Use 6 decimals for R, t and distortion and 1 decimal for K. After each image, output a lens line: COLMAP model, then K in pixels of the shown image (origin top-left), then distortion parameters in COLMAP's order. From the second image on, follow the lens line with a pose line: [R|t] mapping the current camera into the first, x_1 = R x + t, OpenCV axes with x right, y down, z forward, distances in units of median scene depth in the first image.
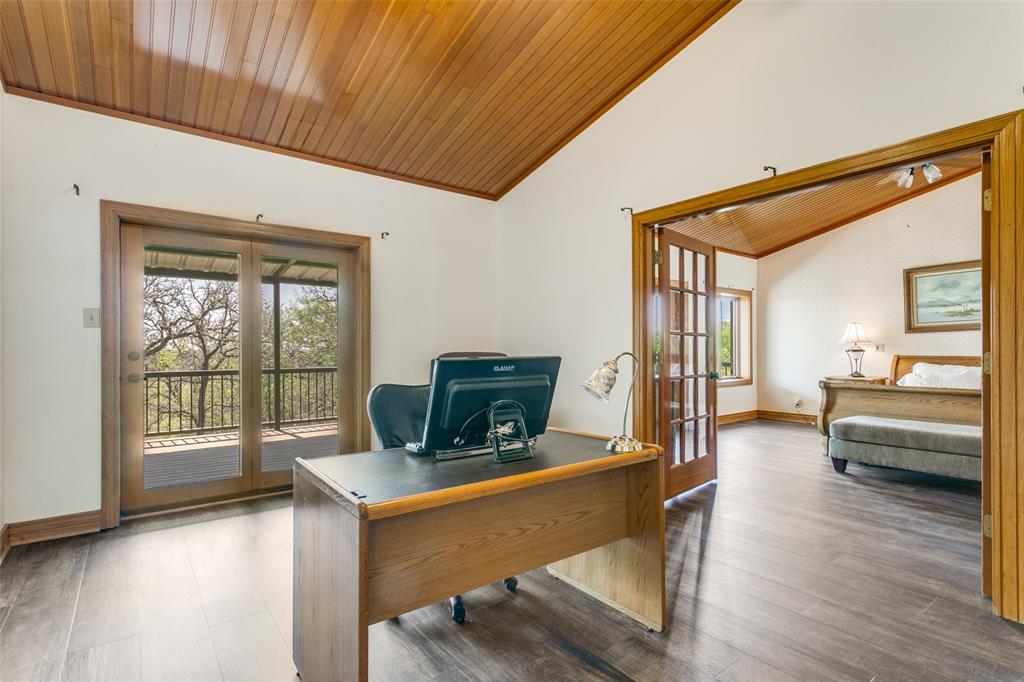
lens RADIAL K [[508.2, 0, 507.3], [0, 508.2, 346.7], [0, 0, 1]] dist [-0.000339, 0.000174]
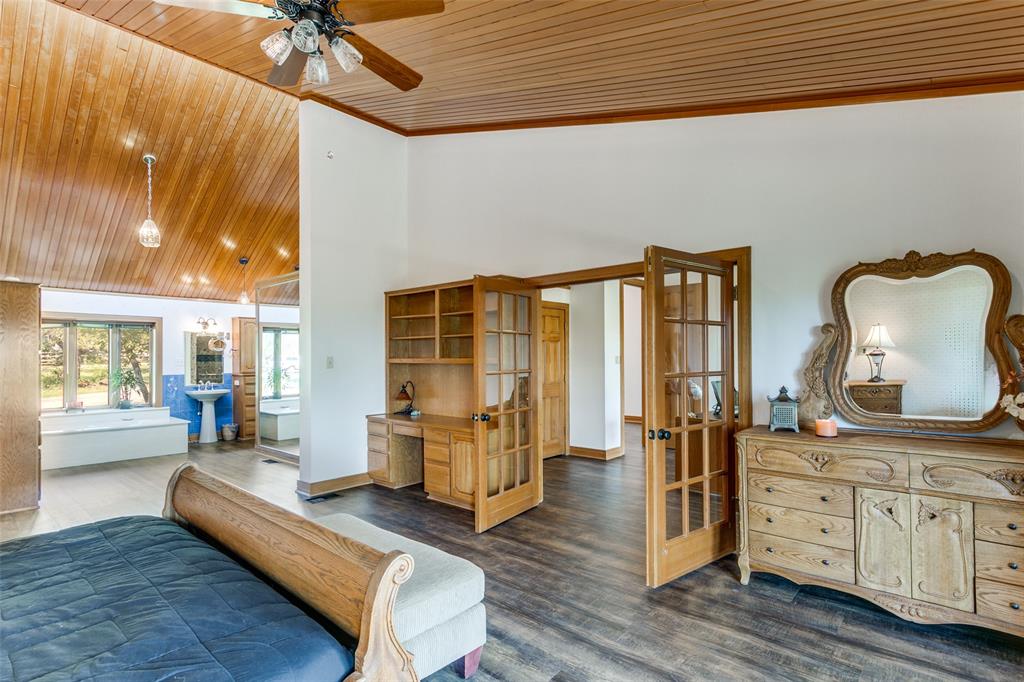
lens RADIAL K [[508.2, 0, 507.3], [0, 508.2, 346.7], [0, 0, 1]] dist [-0.000339, 0.000174]
pose [[-0.984451, 0.004973, -0.175588, 0.963636], [0.008522, 0.999774, -0.019463, -0.074780], [0.175451, -0.020657, -0.984271, 2.050939]]
